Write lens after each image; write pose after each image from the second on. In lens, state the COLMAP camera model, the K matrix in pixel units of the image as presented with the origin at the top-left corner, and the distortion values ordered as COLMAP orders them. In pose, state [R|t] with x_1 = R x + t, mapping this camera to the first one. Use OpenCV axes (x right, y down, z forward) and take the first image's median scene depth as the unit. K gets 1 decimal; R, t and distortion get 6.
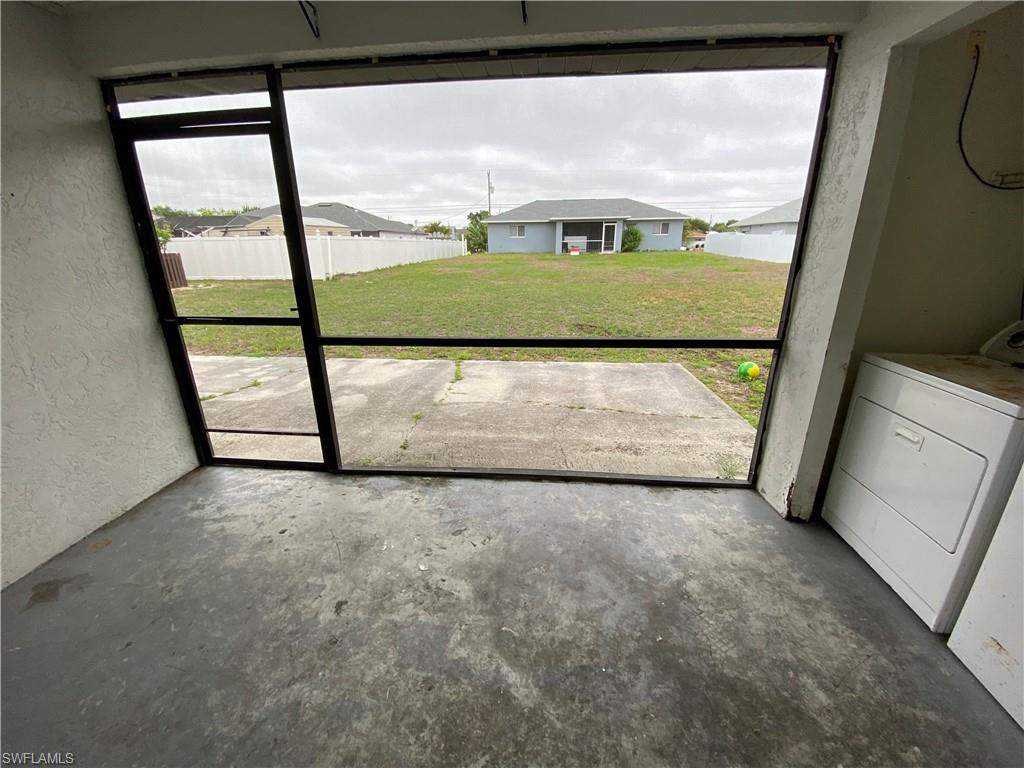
lens RADIAL K [[416.2, 0, 510.1], [0, 416.2, 379.8], [0, 0, 1]] dist [-0.014647, -0.002032]
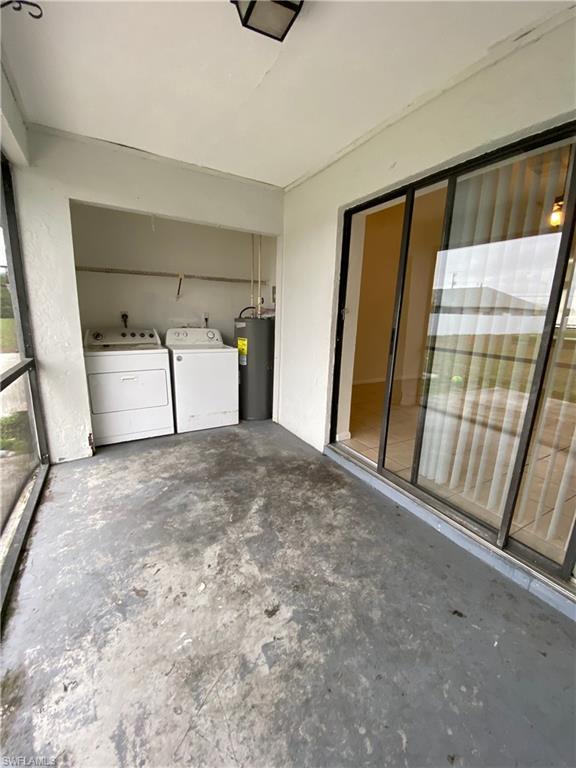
lens RADIAL K [[312.2, 0, 287.4], [0, 312.2, 383.8], [0, 0, 1]] dist [-0.014647, -0.002032]
pose [[-0.567345, -0.193765, 0.800359, -1.009733], [0.231992, 0.894948, 0.381115, -0.308281], [-0.790126, 0.401900, -0.462792, 1.144275]]
